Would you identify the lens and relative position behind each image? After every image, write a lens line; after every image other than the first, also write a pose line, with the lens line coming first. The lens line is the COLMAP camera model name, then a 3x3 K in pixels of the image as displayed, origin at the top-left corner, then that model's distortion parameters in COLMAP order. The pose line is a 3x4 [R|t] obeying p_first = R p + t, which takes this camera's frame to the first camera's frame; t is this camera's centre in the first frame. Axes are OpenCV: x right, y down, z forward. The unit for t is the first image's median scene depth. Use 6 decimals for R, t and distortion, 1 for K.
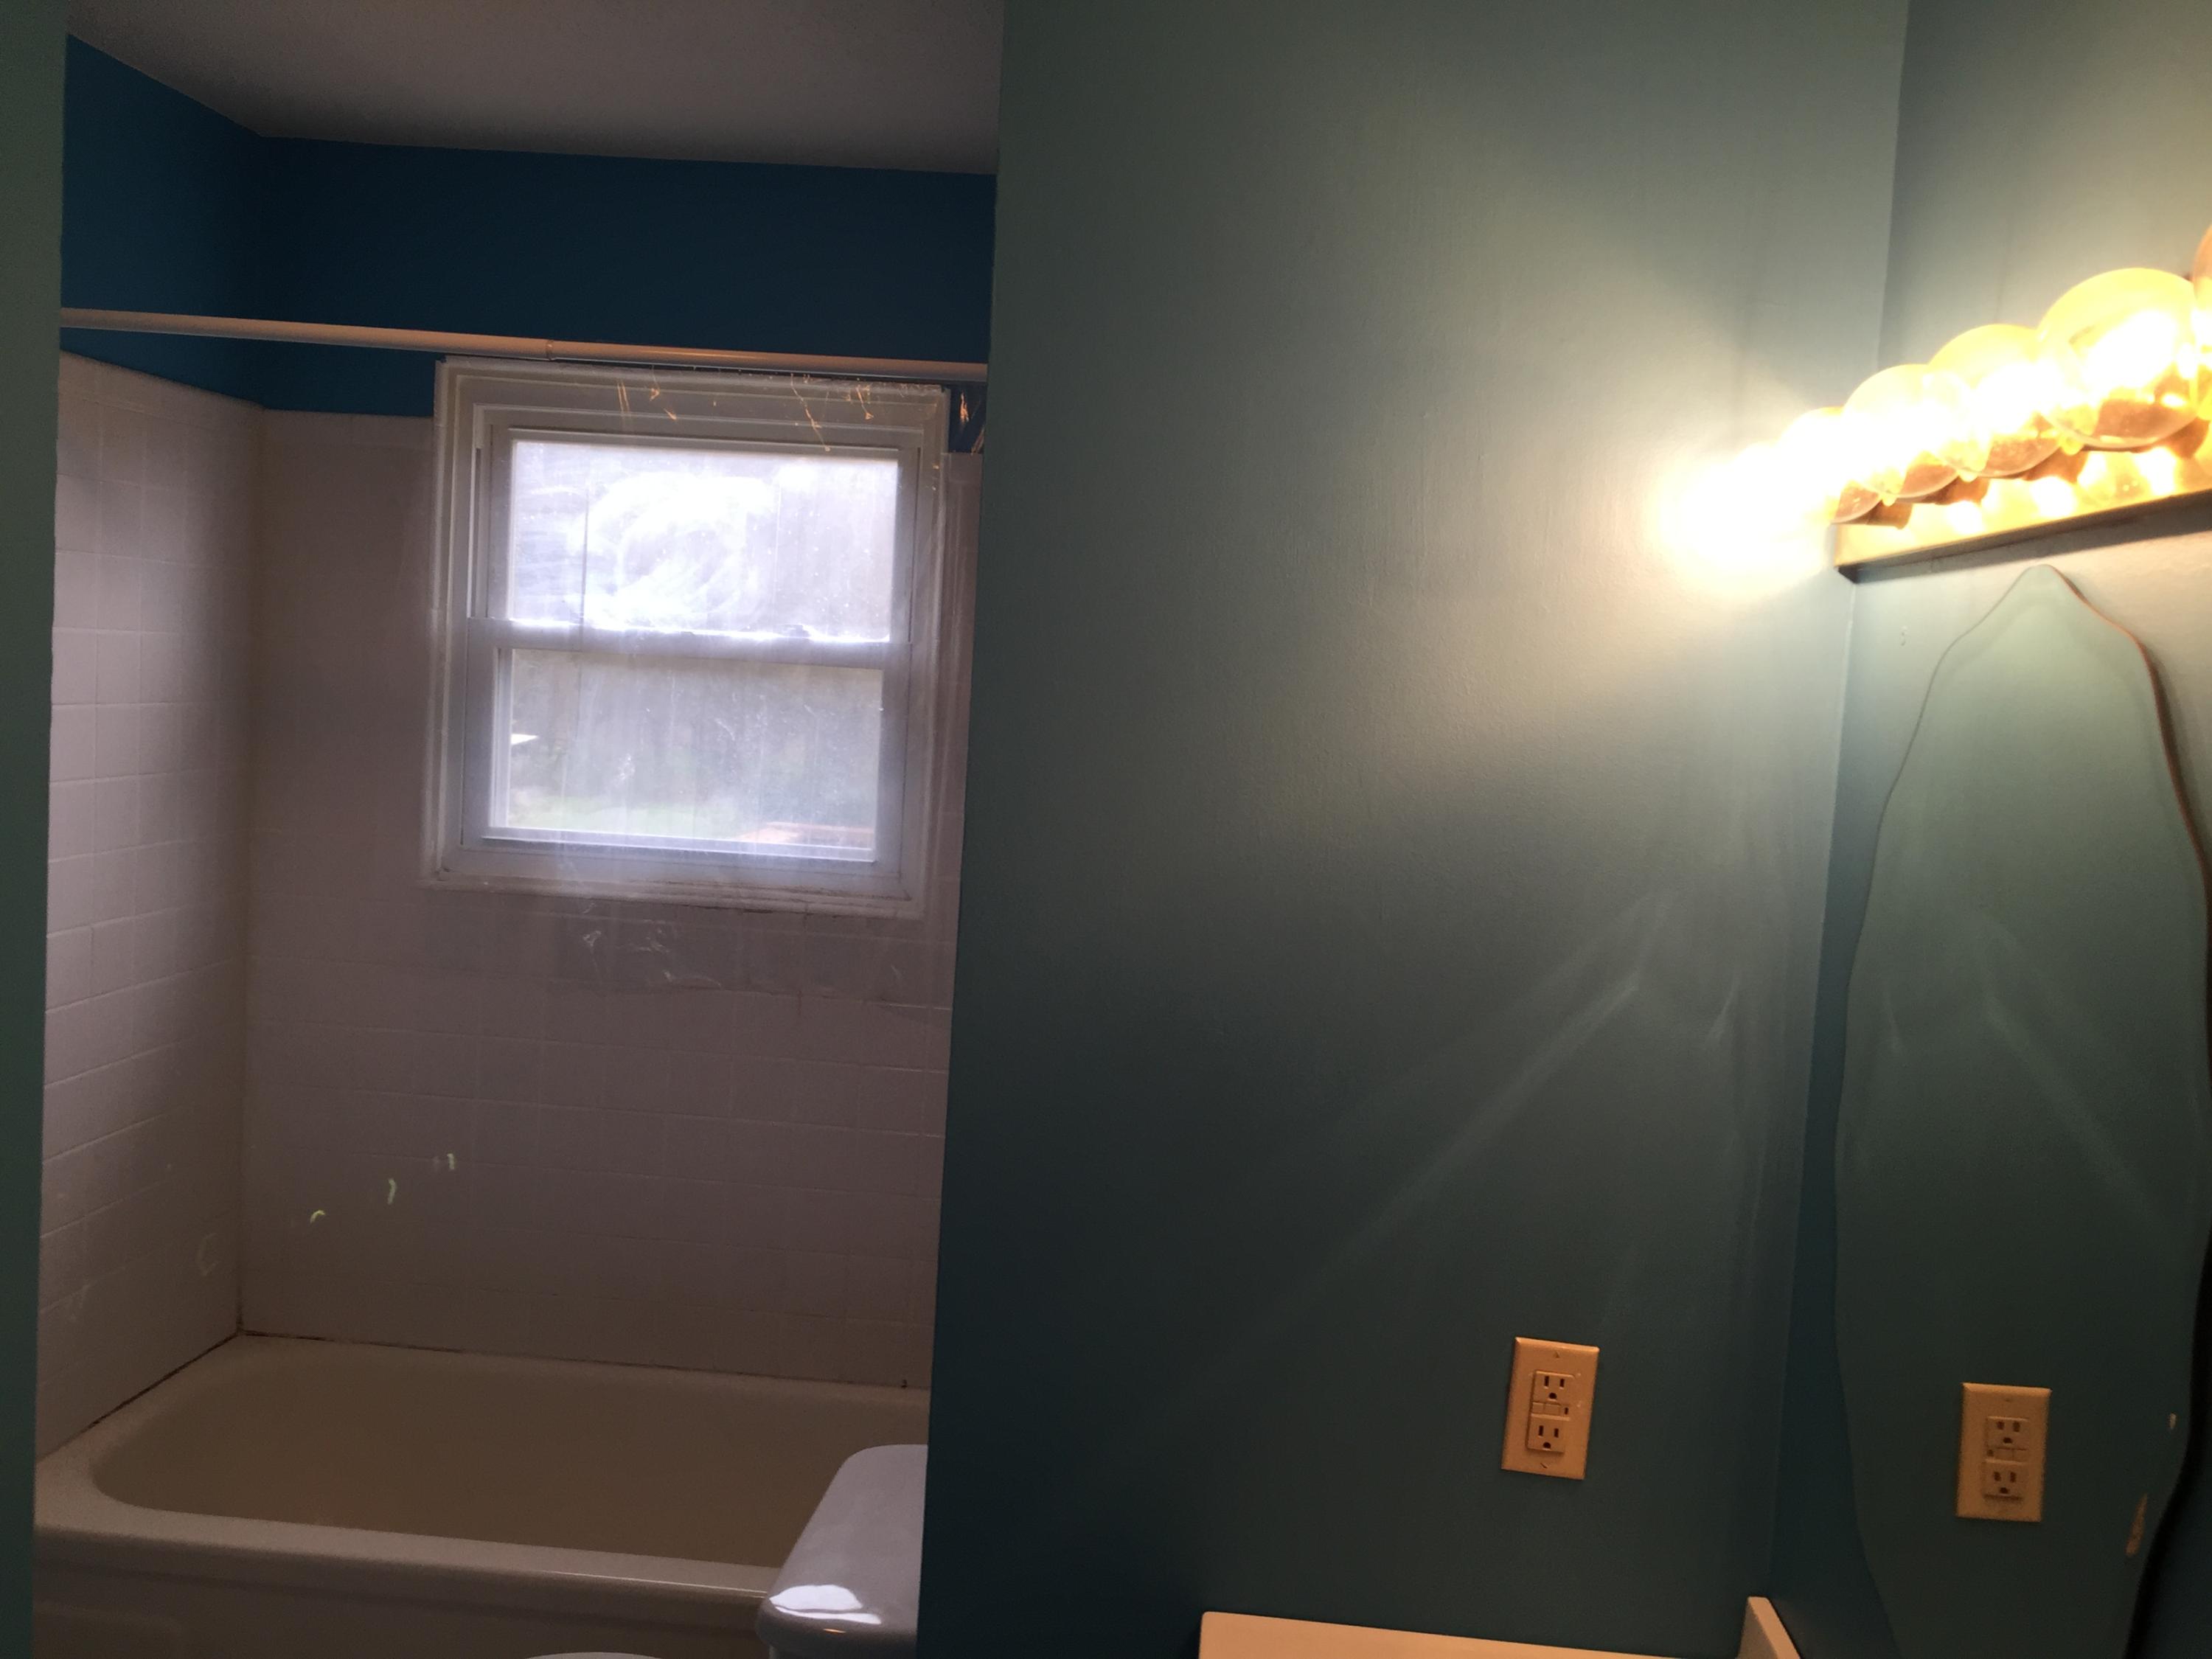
lens RADIAL K [[1876.6, 0, 1113.4], [0, 1876.6, 829.0], [0, 0, 1]] dist [0.088089, -0.119182]
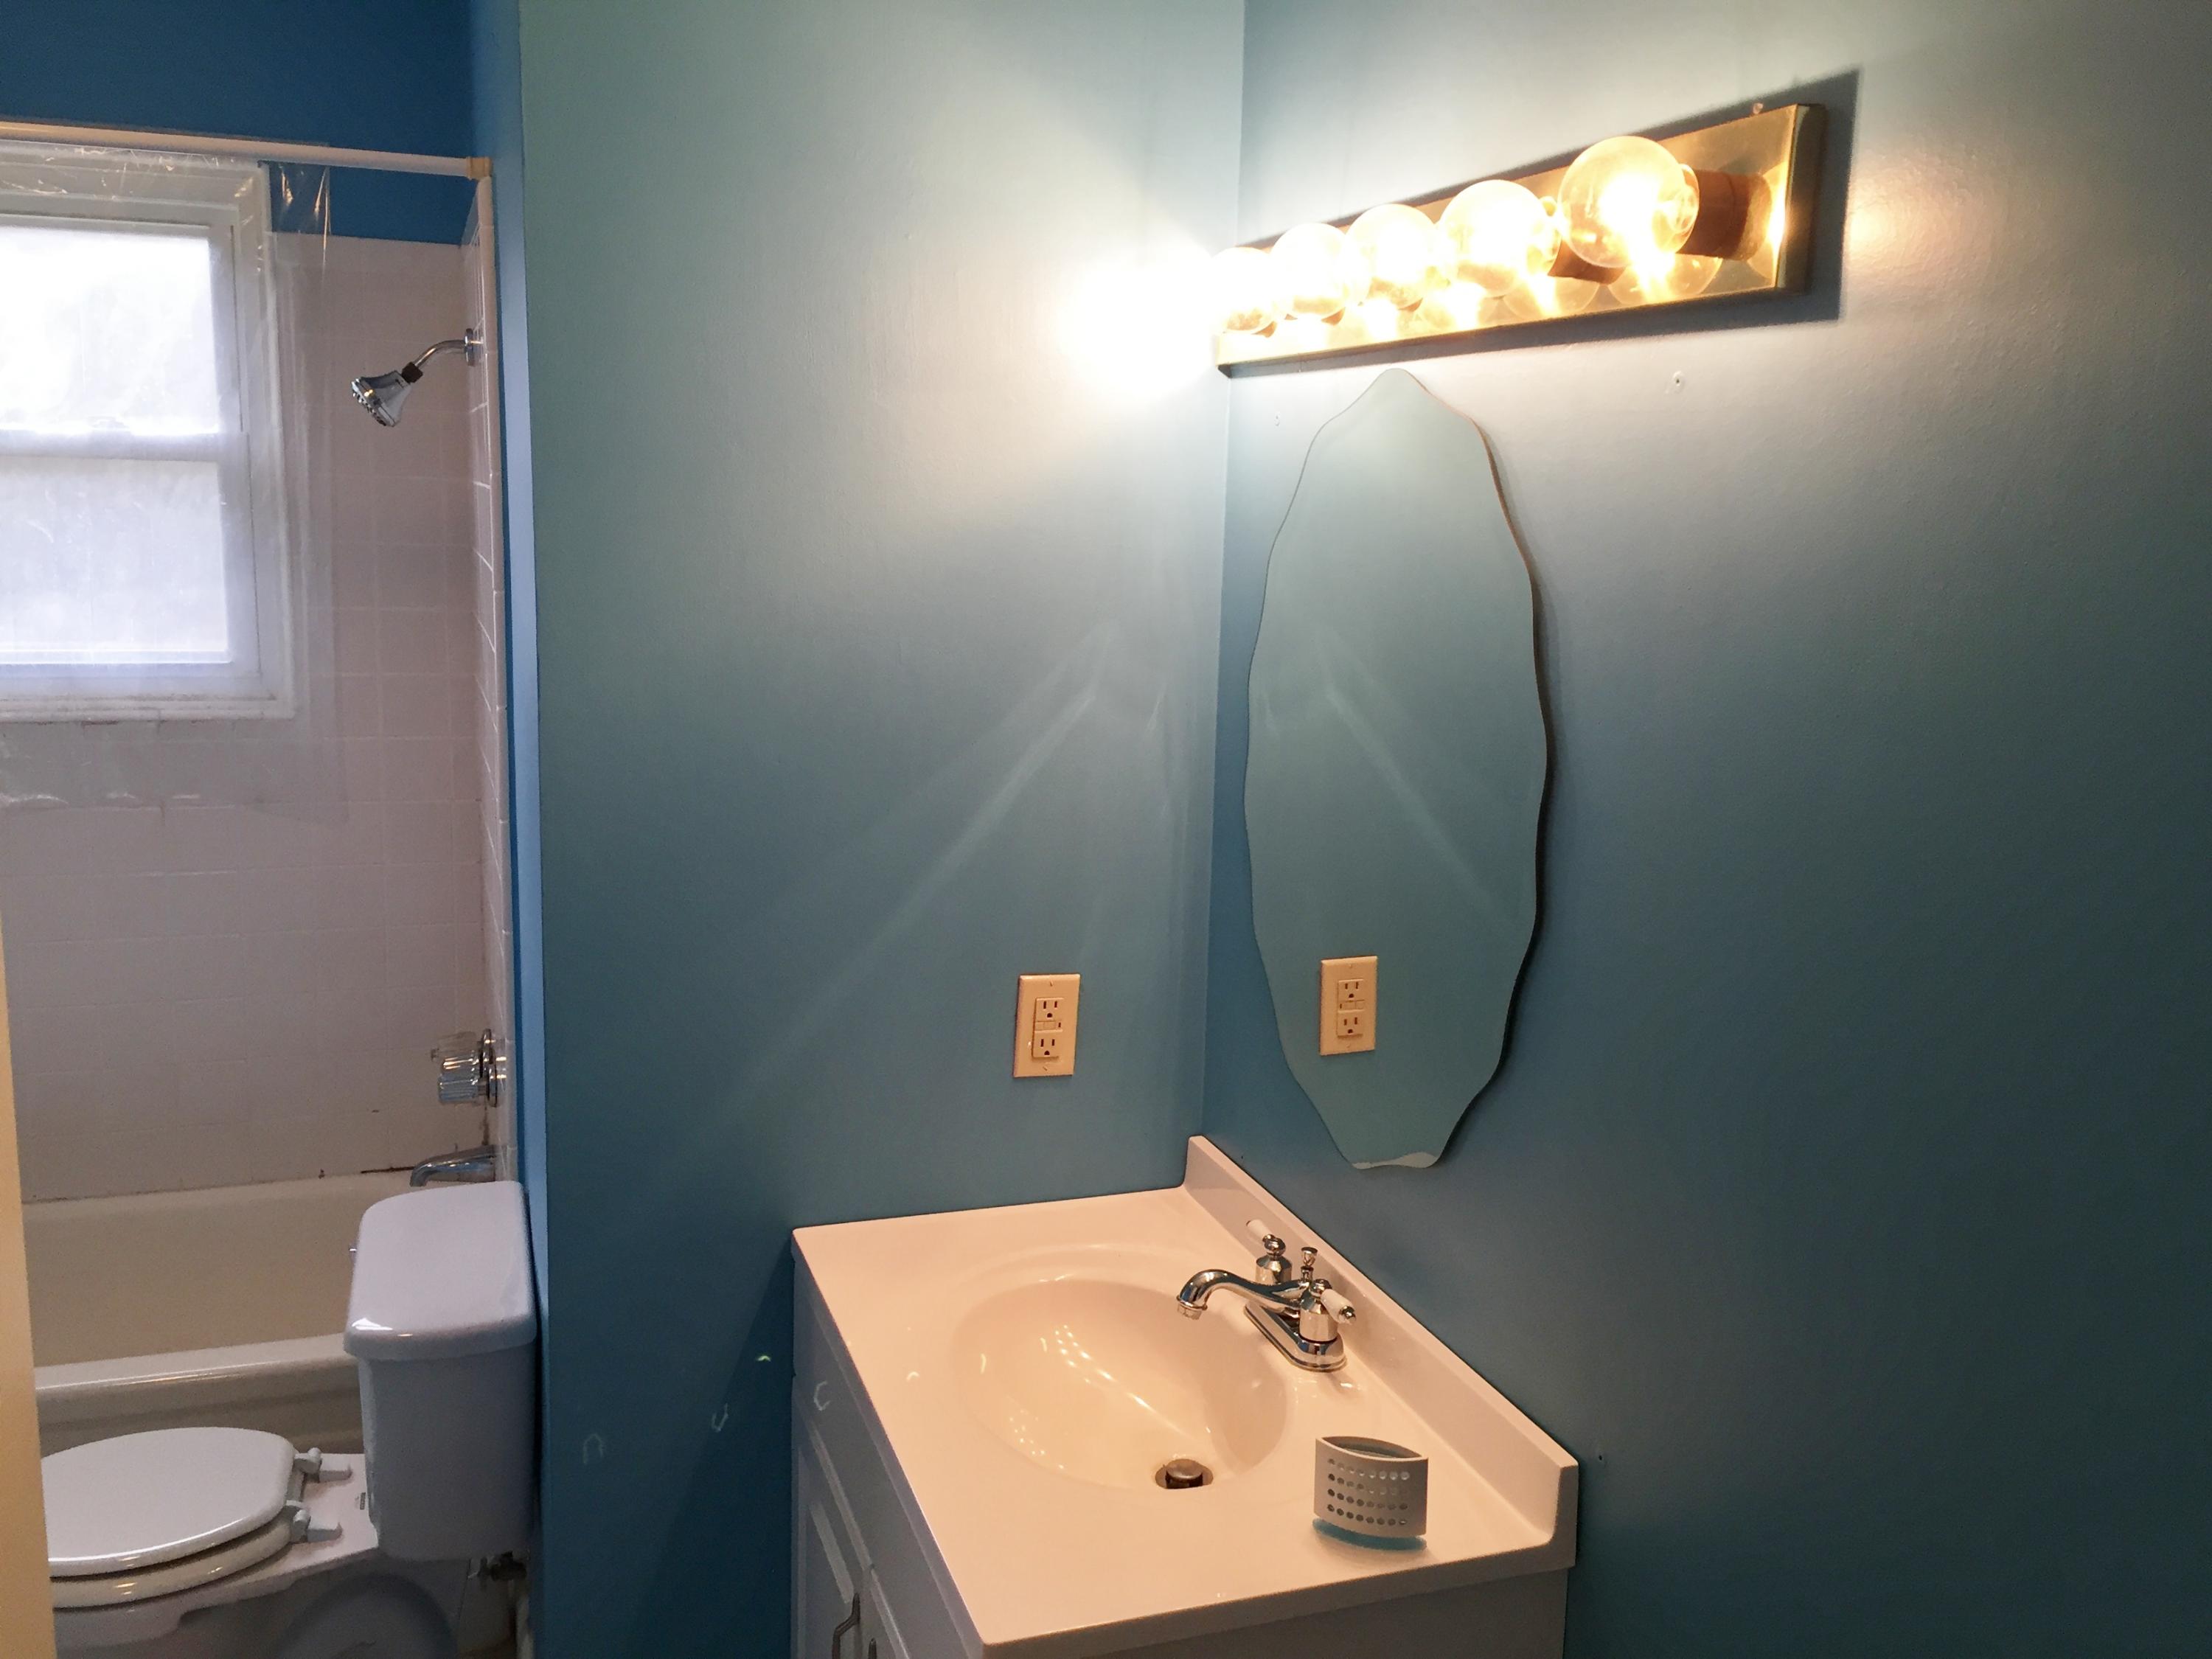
lens RADIAL K [[1876.6, 0, 1104.2], [0, 1876.6, 830.3], [0, 0, 1]] dist [0.088089, -0.119182]
pose [[0.914429, -0.102847, 0.391461, -0.111662], [0.057551, 0.990389, 0.125766, 0.005654], [-0.400634, -0.092475, 0.911560, -0.090712]]
